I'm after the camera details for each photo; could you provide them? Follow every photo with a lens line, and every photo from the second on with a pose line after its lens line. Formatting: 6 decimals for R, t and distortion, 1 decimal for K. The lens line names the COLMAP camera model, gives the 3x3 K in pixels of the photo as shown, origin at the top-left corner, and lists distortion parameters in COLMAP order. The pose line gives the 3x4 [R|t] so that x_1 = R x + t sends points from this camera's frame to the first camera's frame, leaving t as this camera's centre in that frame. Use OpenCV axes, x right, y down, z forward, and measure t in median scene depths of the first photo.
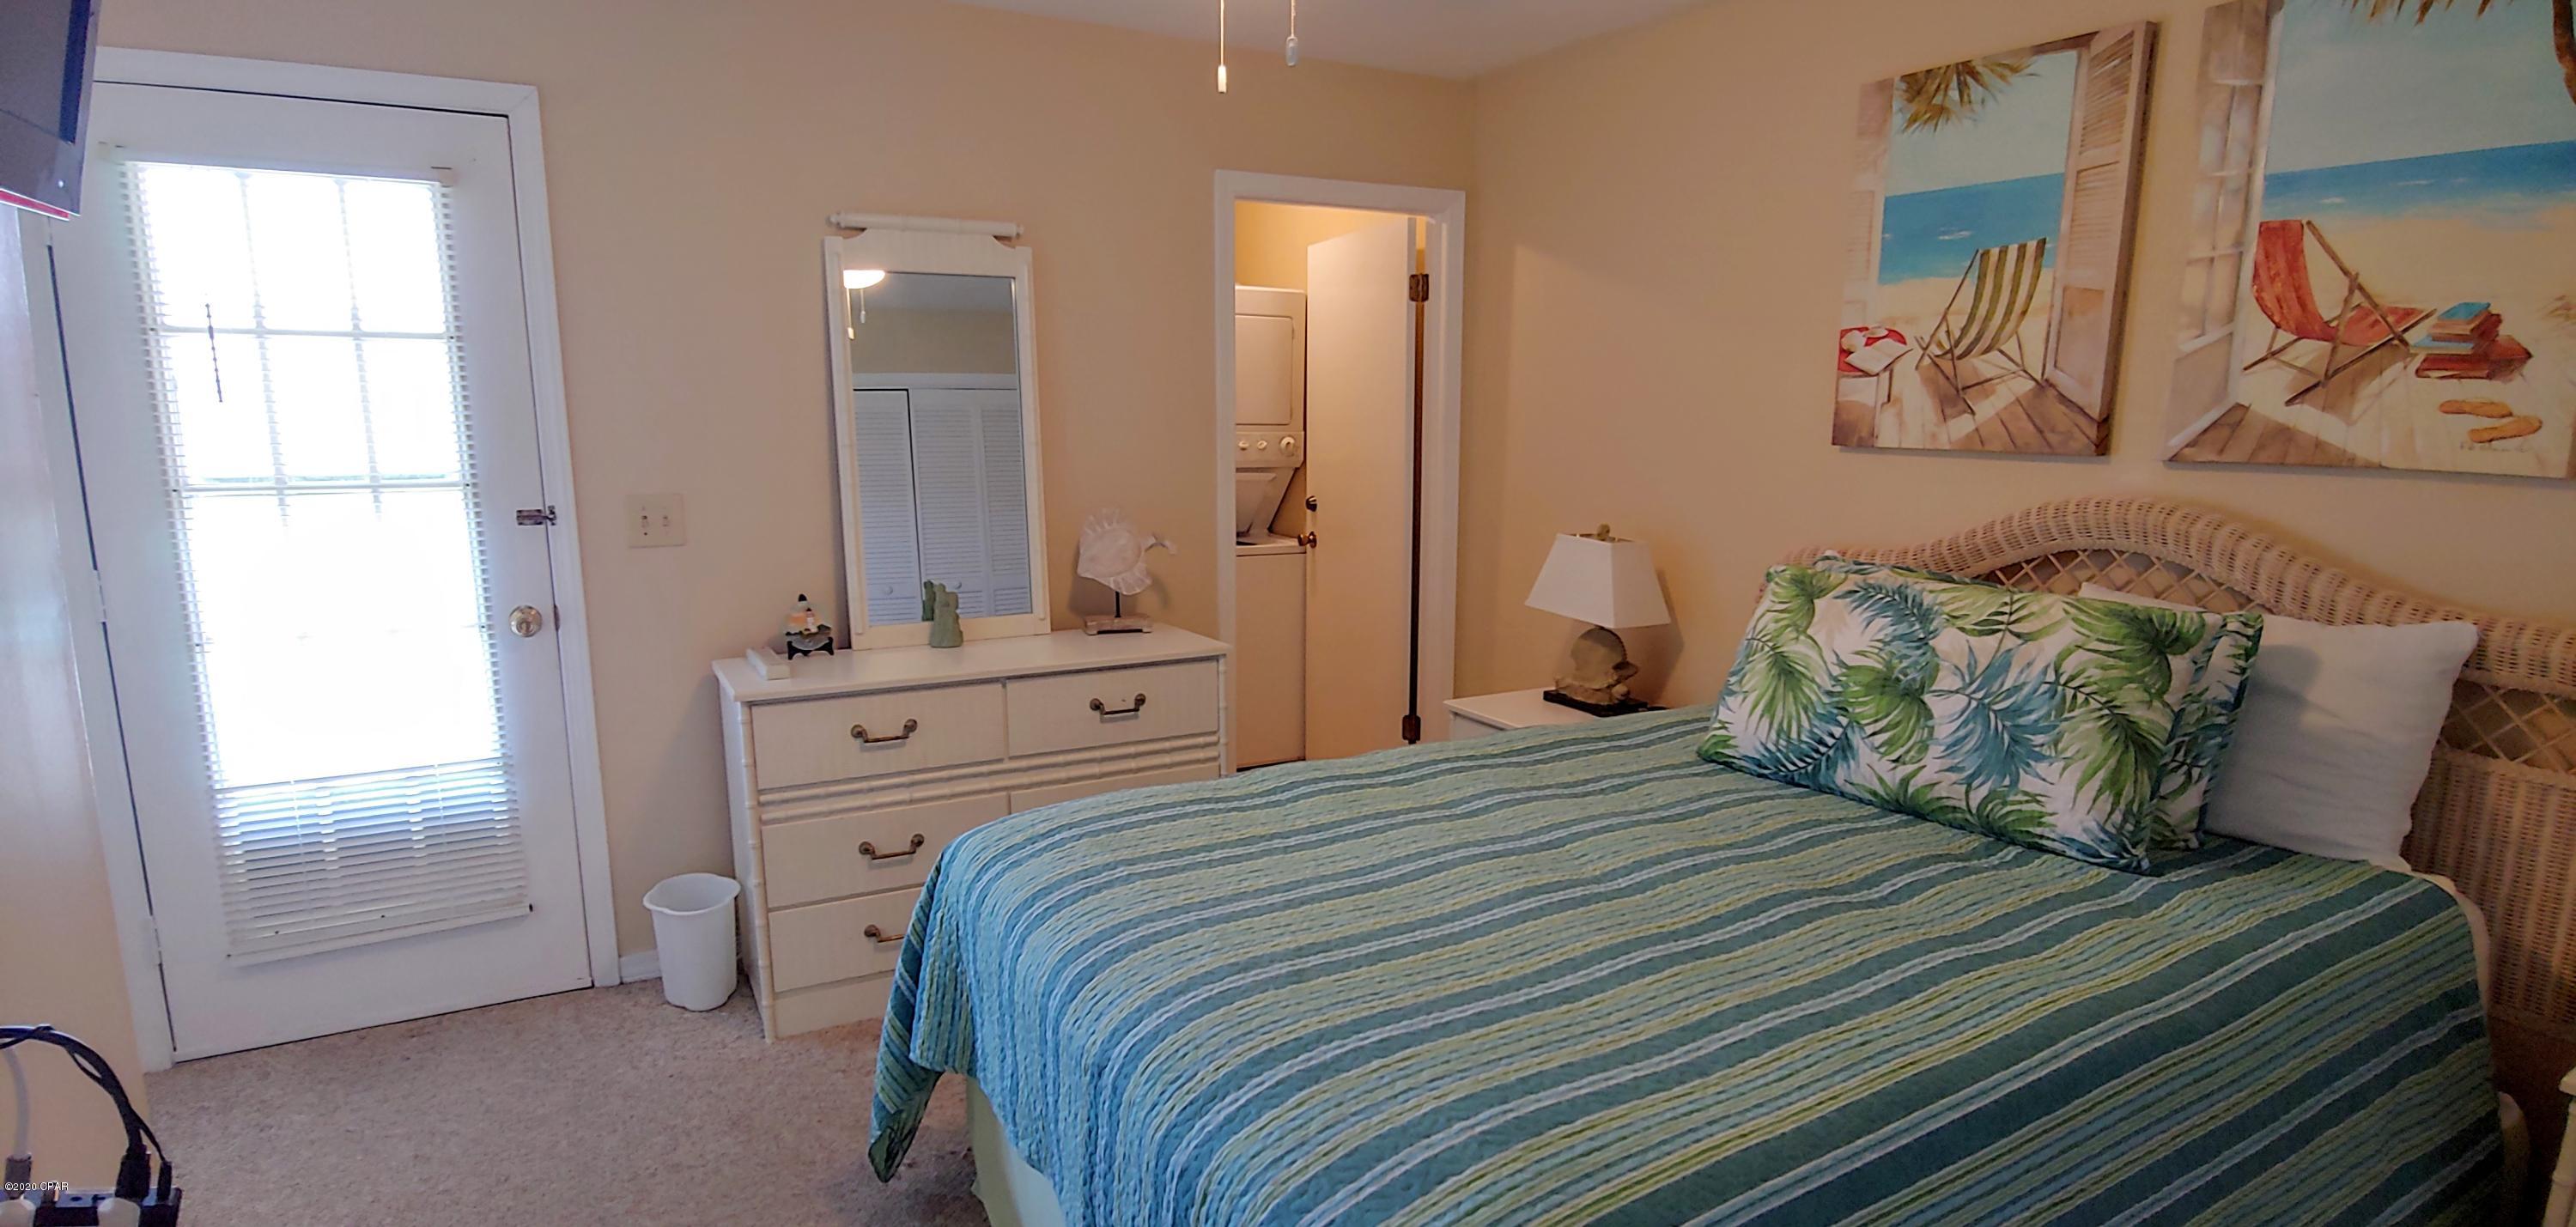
lens RADIAL K [[1285.1, 0, 1289.6], [0, 1285.1, 641.7], [0, 0, 1]] dist [-0.016417, 0.000296]
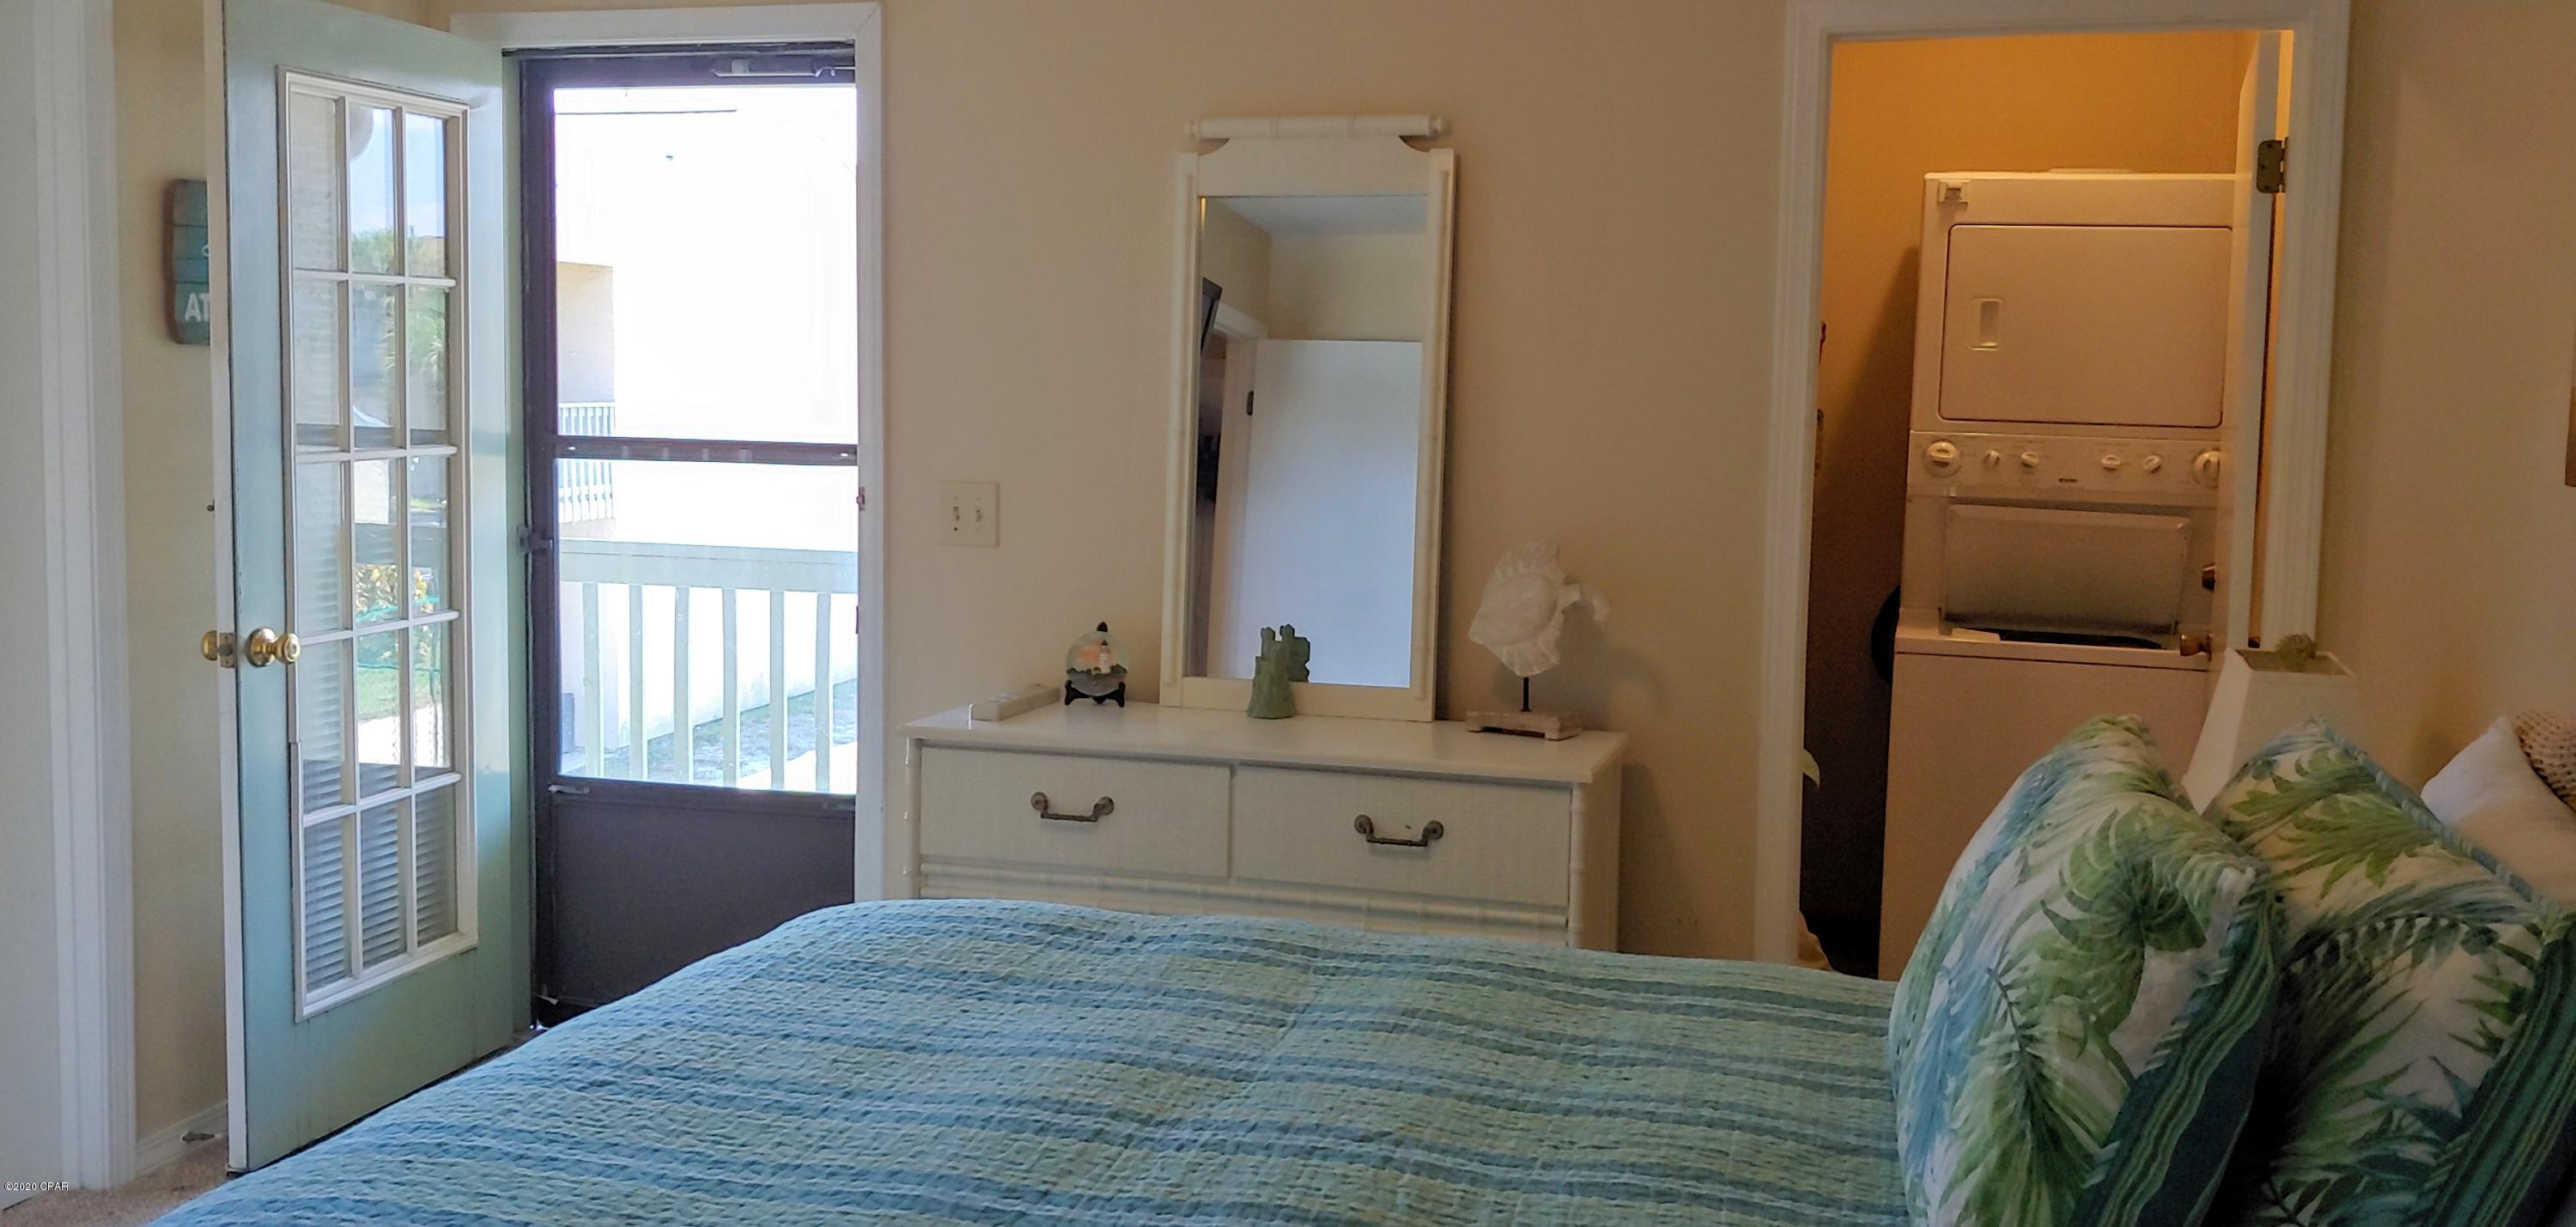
lens RADIAL K [[2237.1, 0, 1323.2], [0, 2237.1, 593.6], [0, 0, 1]] dist [0.132089, -0.342819]
pose [[0.713164, 0.078991, -0.696532, 0.885864], [-0.143932, 0.988961, -0.035215, -0.036315], [0.686061, 0.125367, 0.716661, 0.198435]]
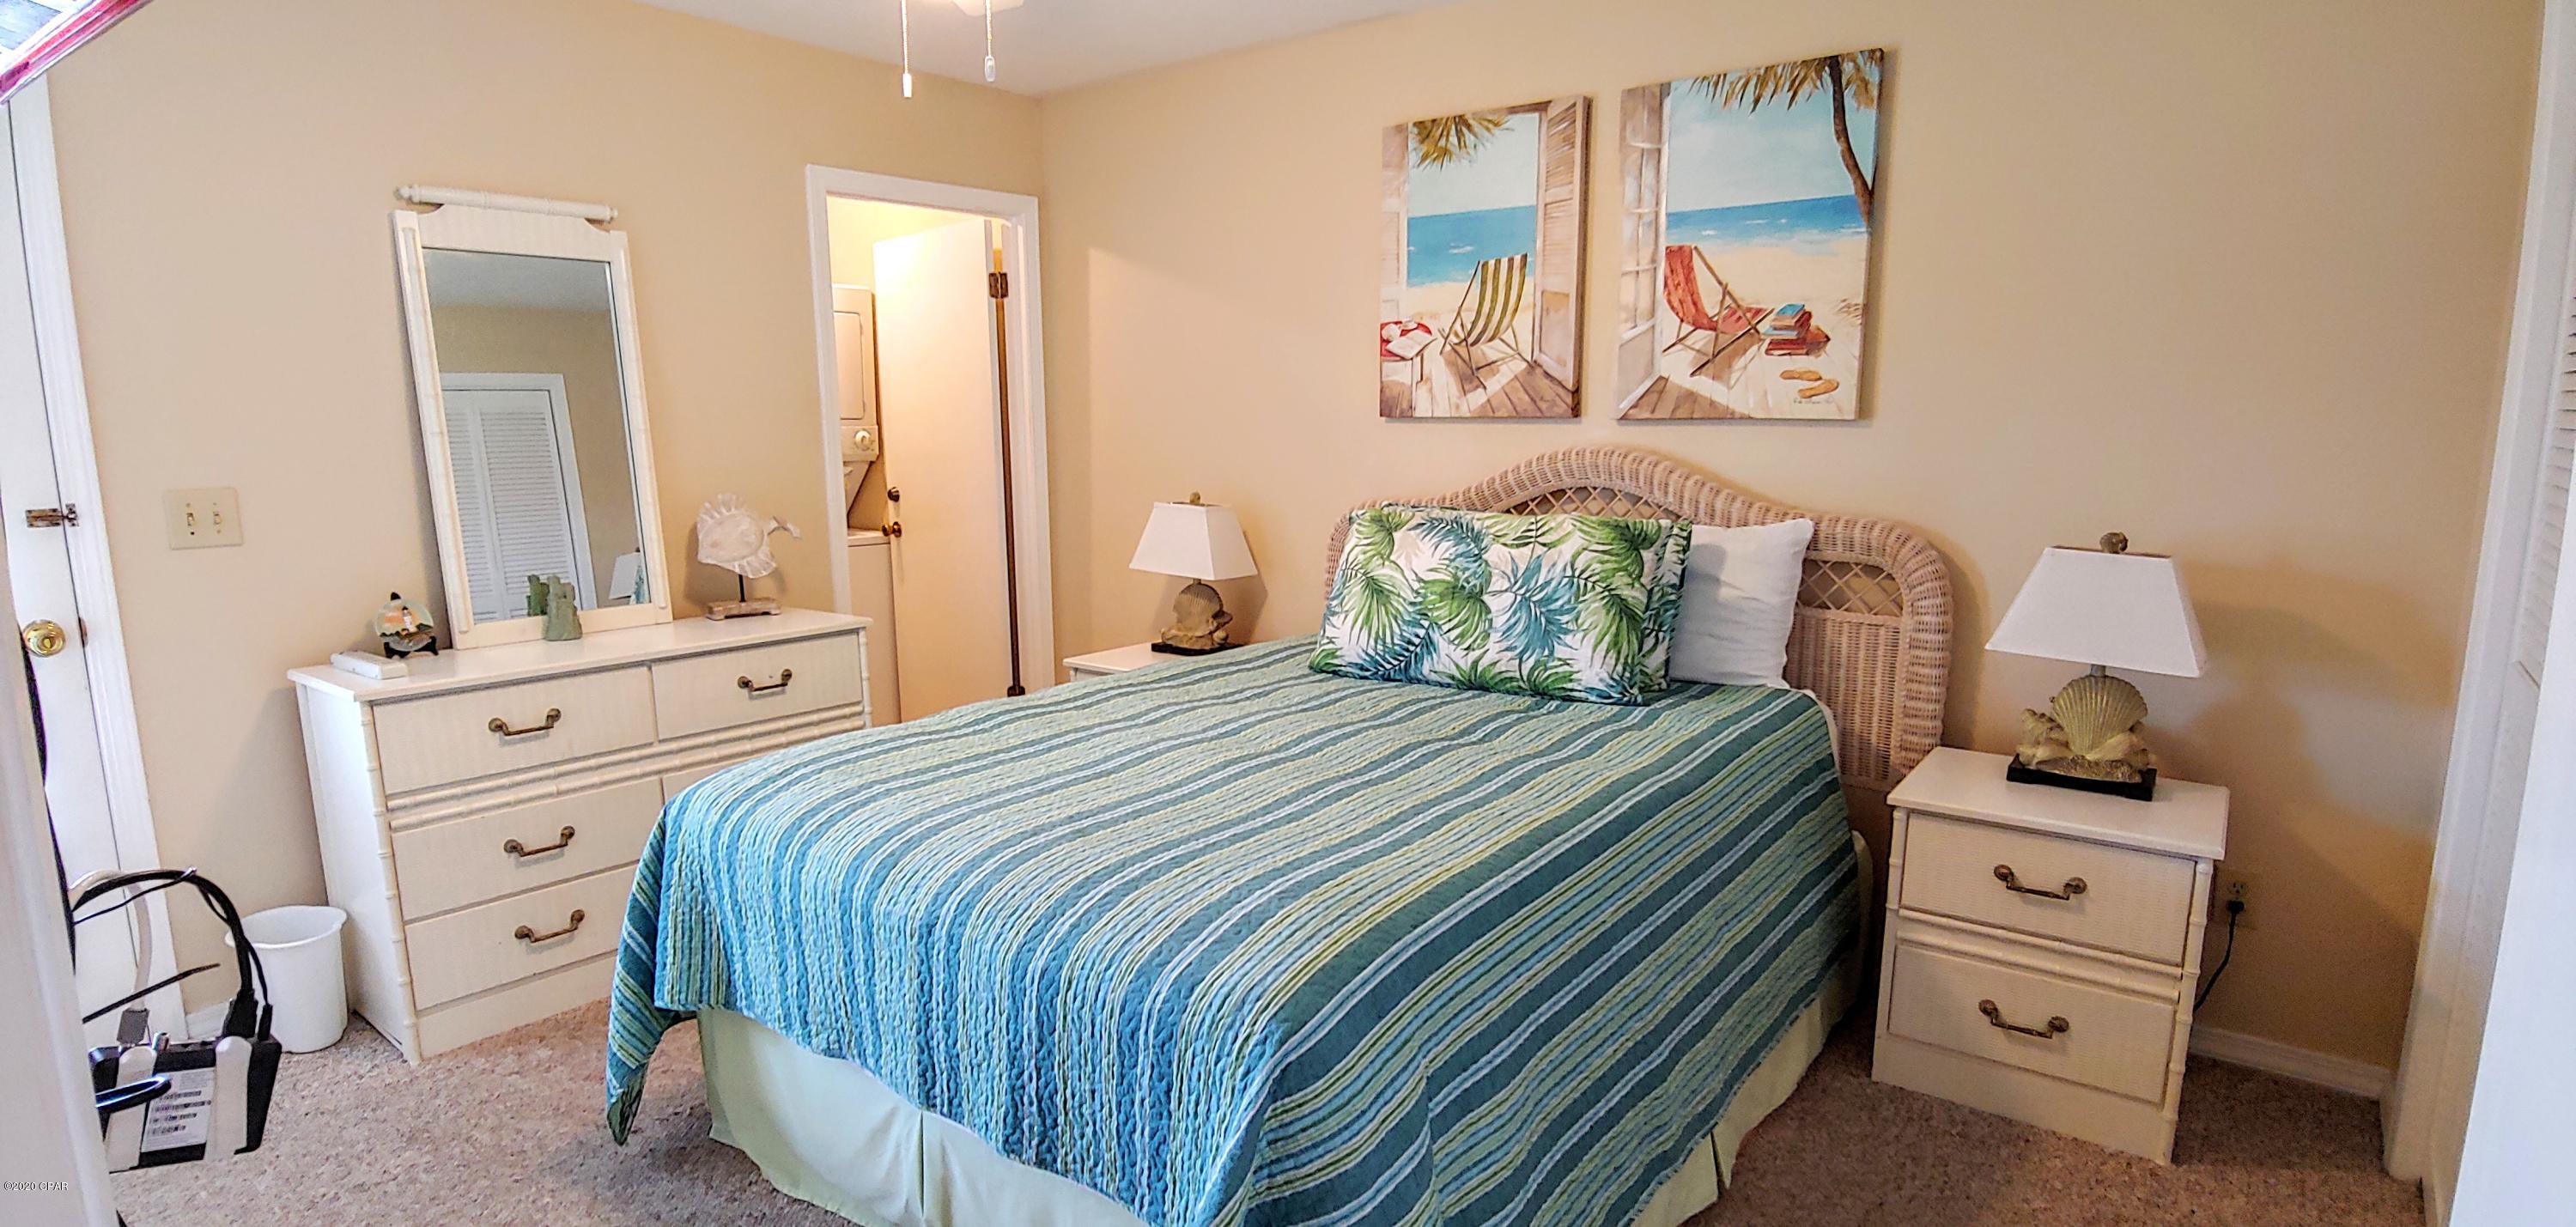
lens RADIAL K [[1281.4, 0, 1291.3], [0, 1281.4, 639.8], [0, 0, 1]] dist [-0.023489, 0.001765]
pose [[0.925000, -0.074925, 0.372507, -0.171868], [0.078303, 0.996911, 0.006077, 0.060536], [-0.371812, 0.023547, 0.928010, -0.139541]]
